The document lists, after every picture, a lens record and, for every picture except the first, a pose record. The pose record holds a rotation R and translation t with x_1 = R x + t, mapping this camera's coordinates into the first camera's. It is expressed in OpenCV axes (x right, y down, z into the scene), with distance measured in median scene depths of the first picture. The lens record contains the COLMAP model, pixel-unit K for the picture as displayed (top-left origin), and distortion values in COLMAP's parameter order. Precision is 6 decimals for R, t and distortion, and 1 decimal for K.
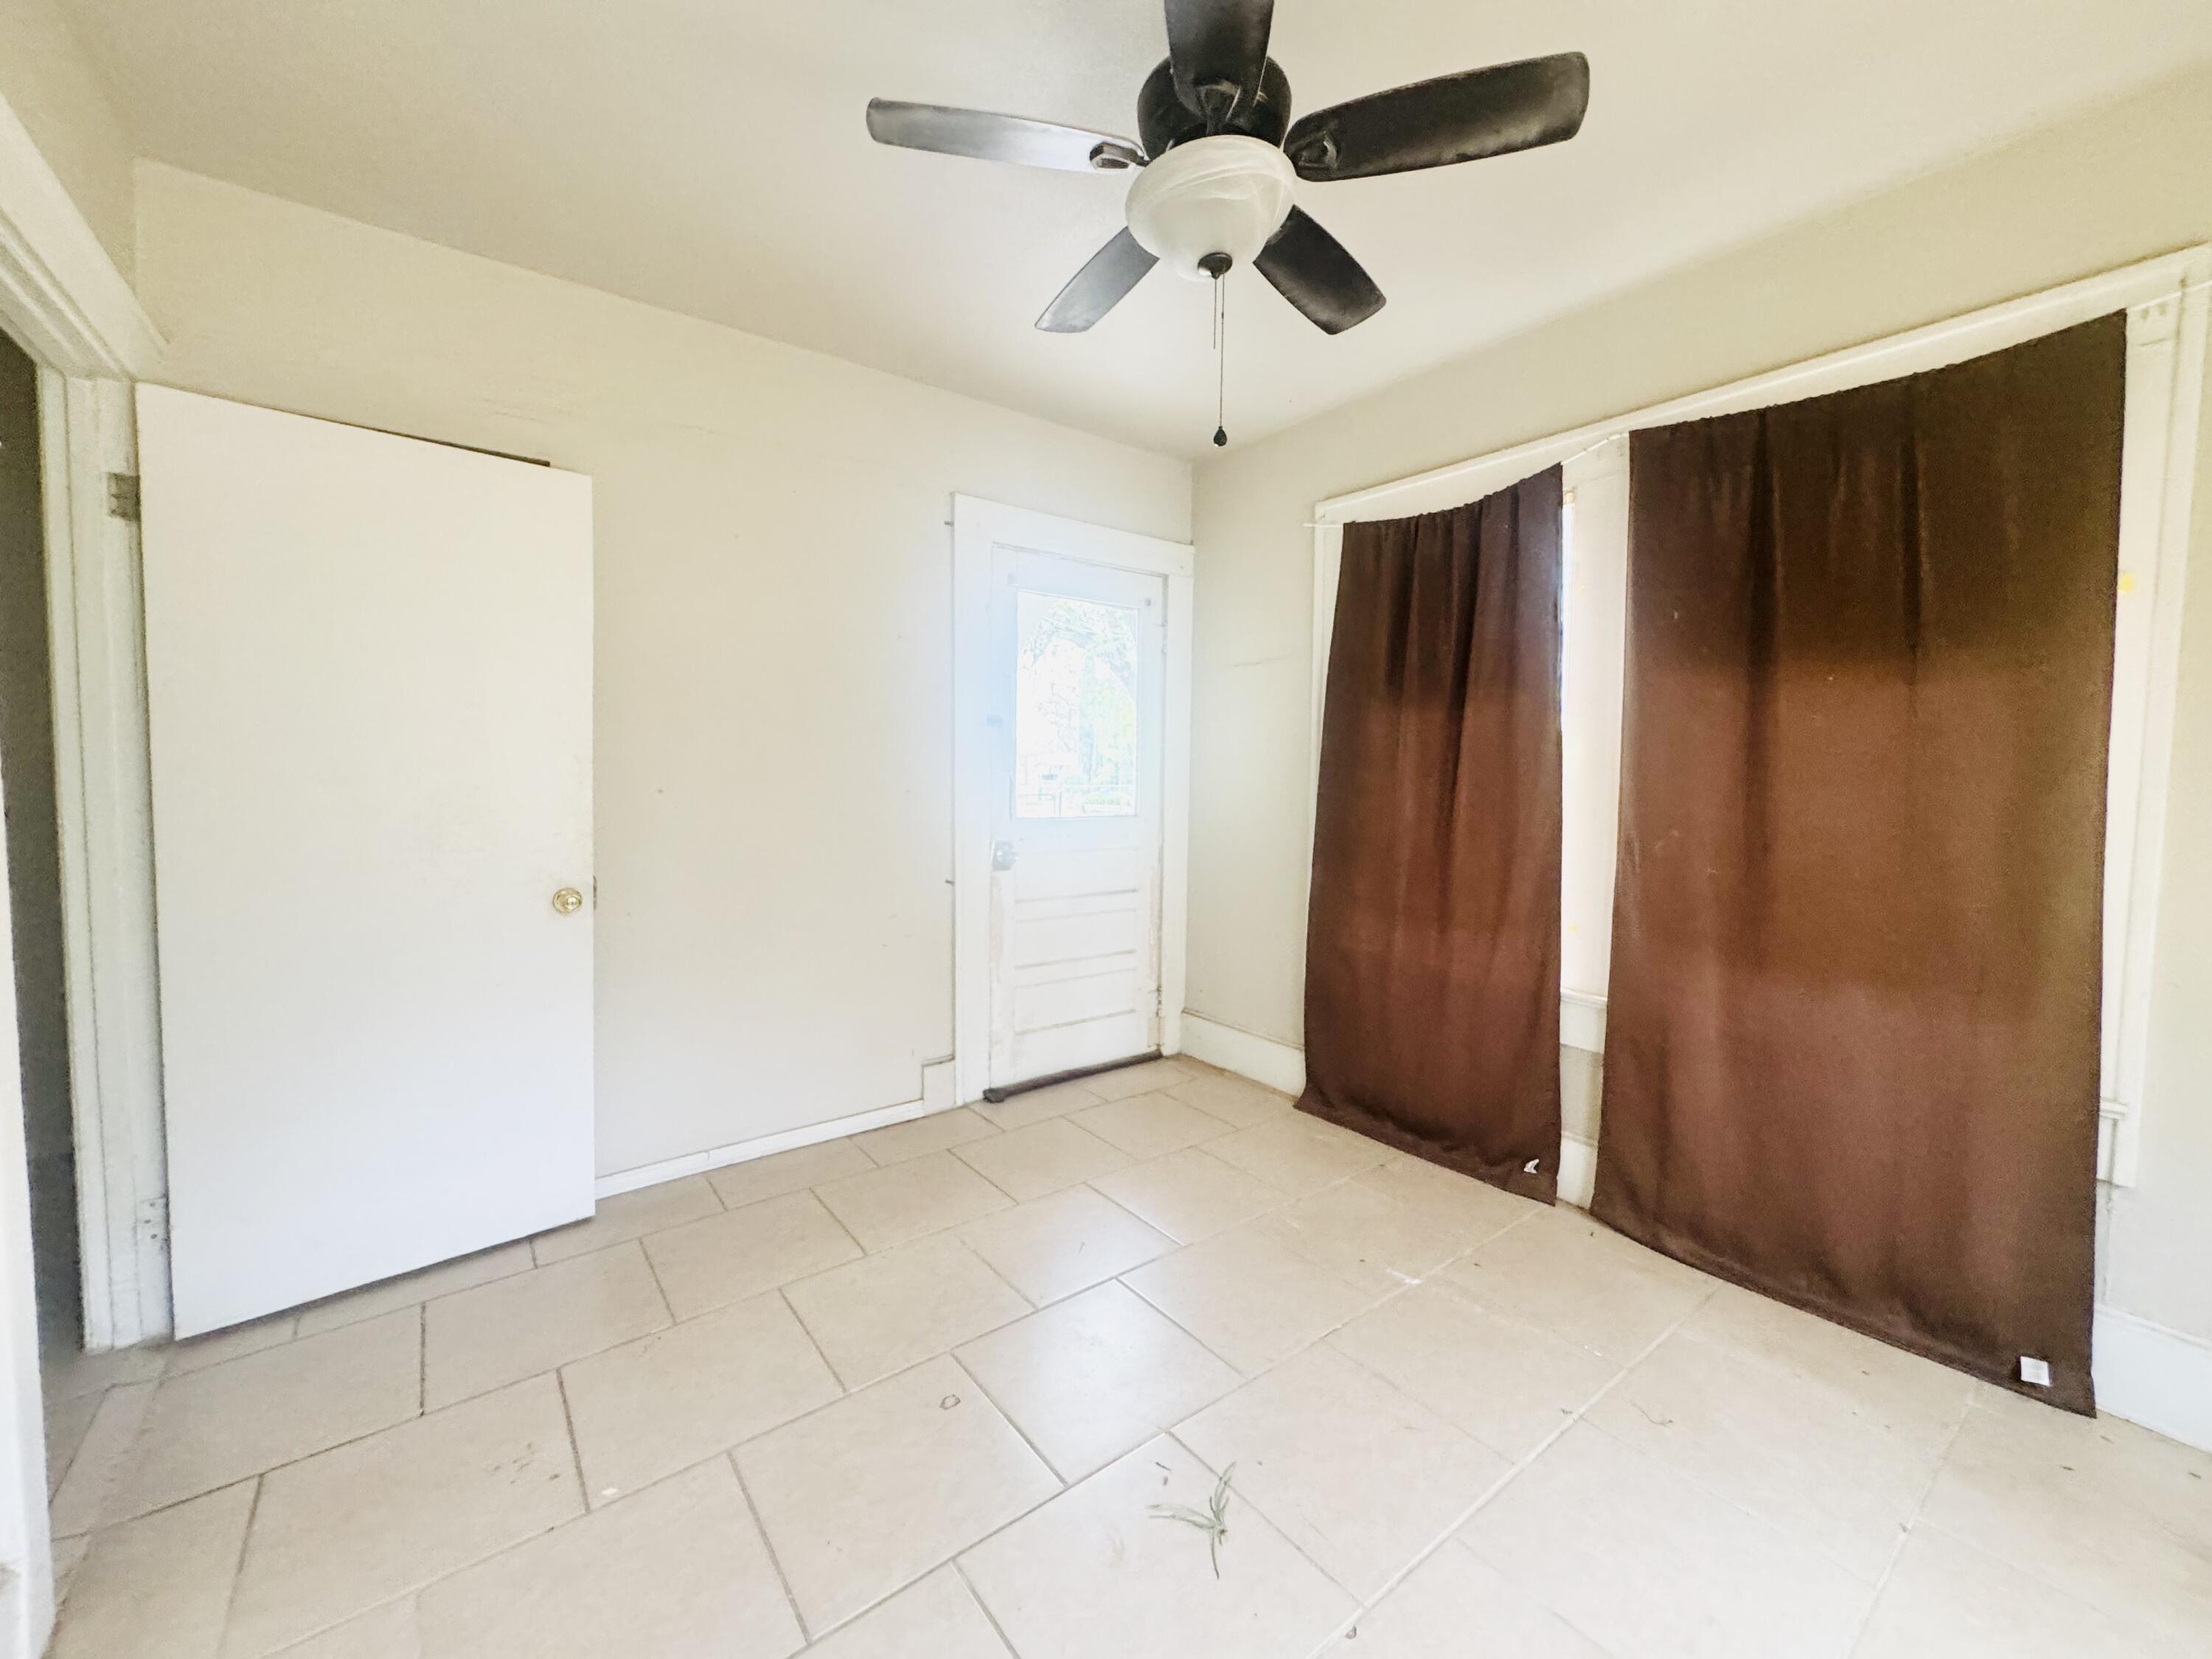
lens RADIAL K [[884.5, 0, 1105.7], [0, 884.5, 820.0], [0, 0, 1]] dist [-0.011232, -0.000412]
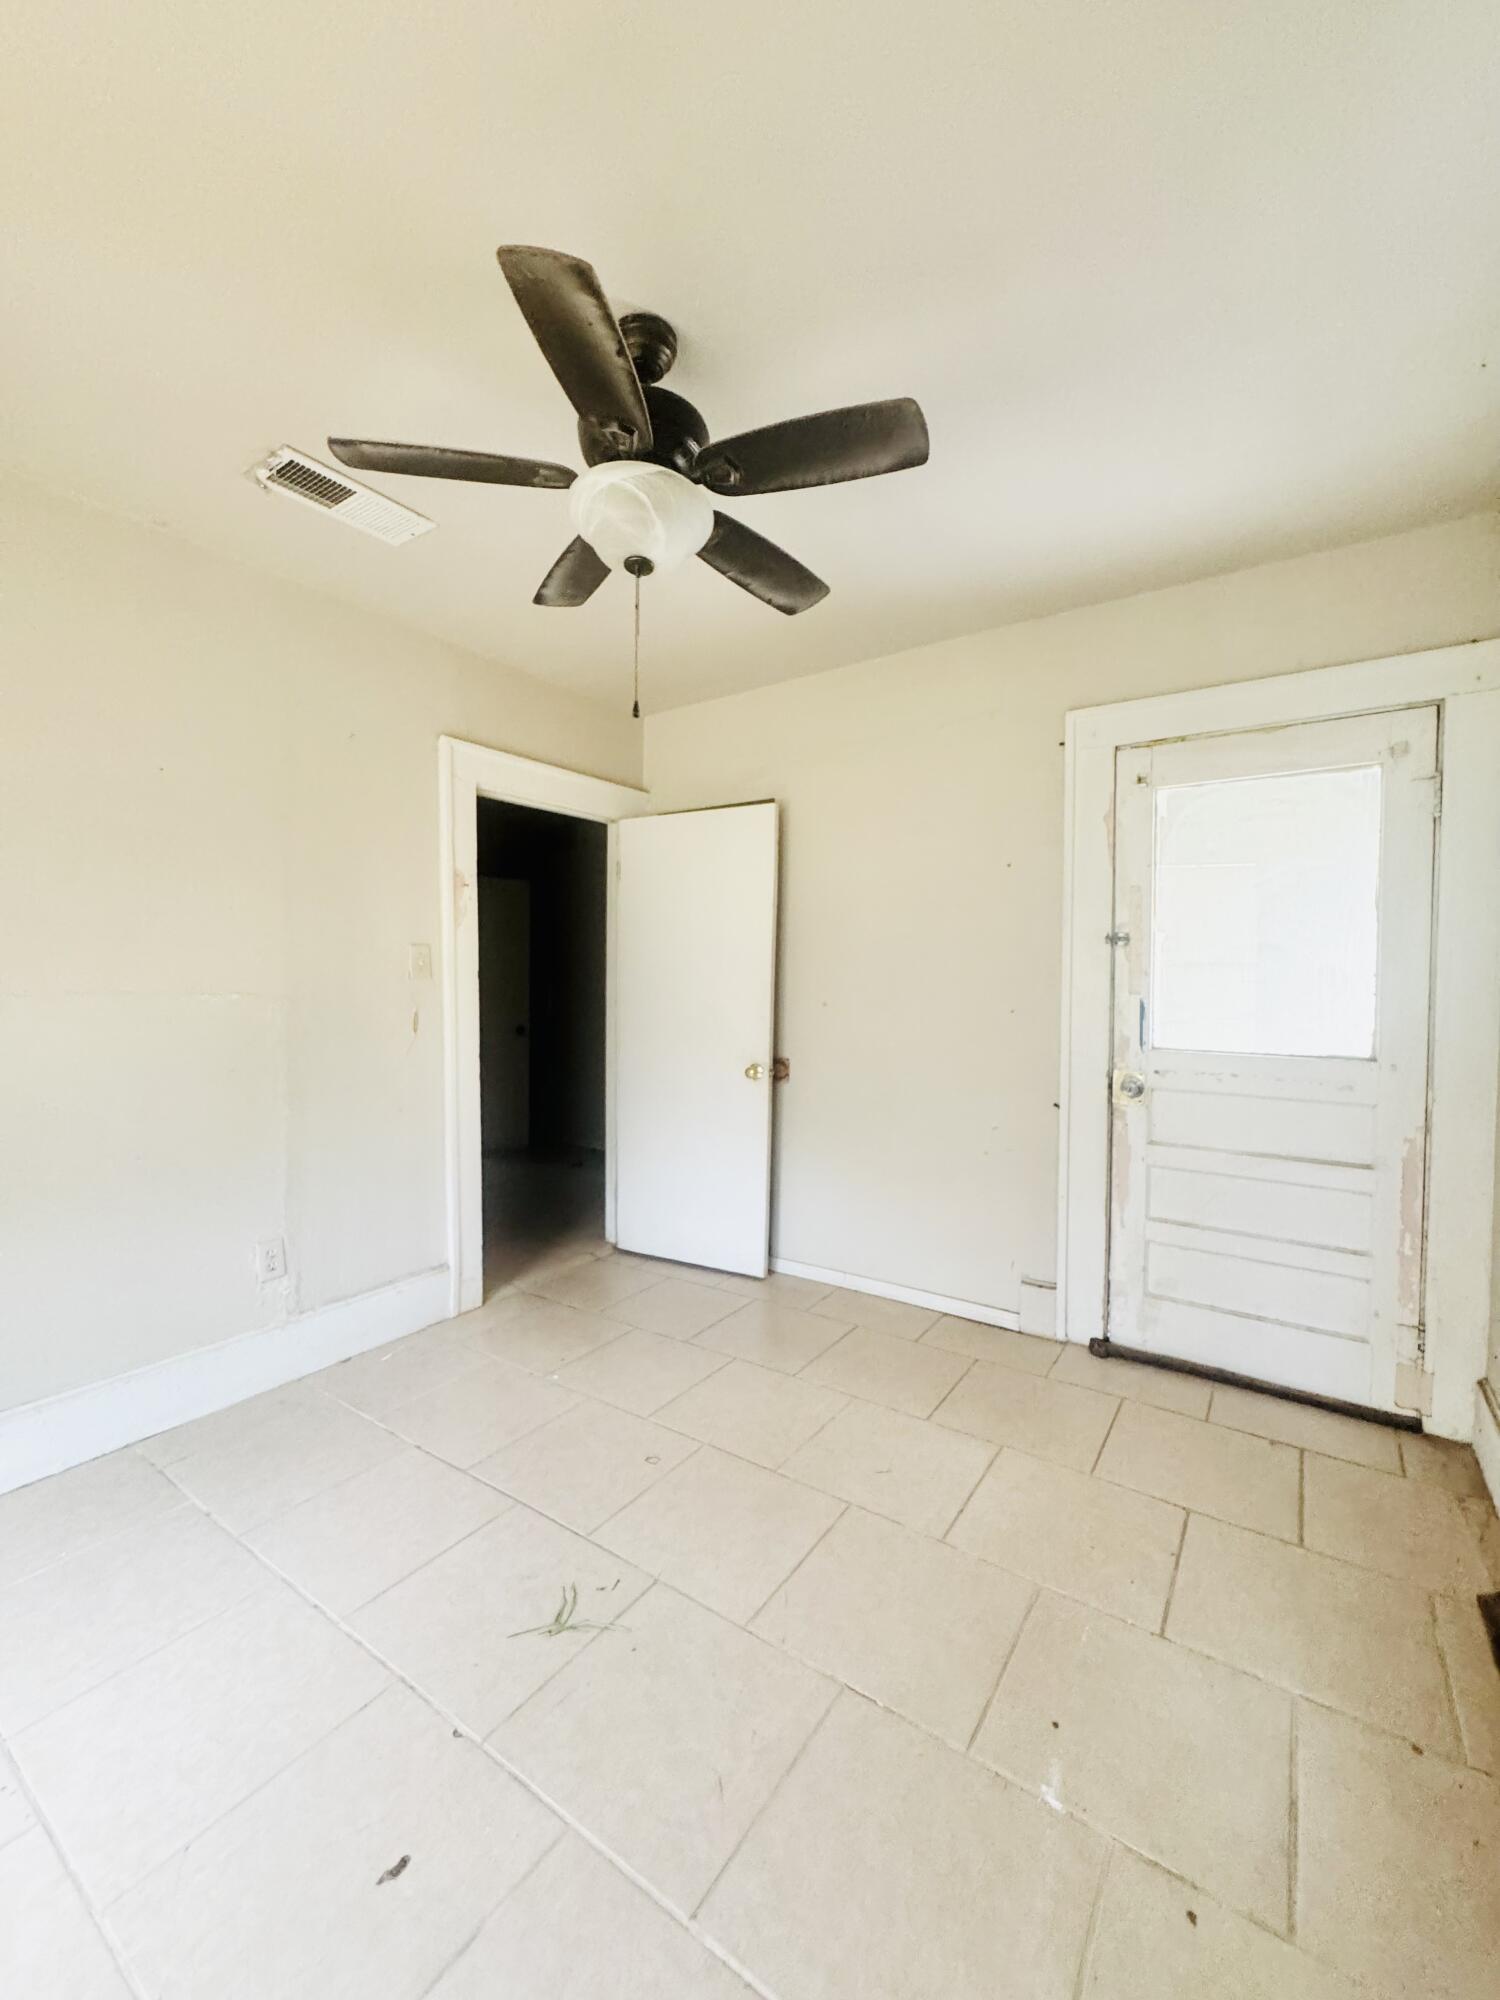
lens RADIAL K [[799.7, 0, 750.6], [0, 799.7, 995.6], [0, 0, 1]] dist [-0.011232, -0.000412]
pose [[0.310034, 0.018974, -0.950536, 0.535403], [-0.057637, 0.998337, 0.001129, -0.031600], [0.948977, 0.054436, 0.310612, 0.380866]]
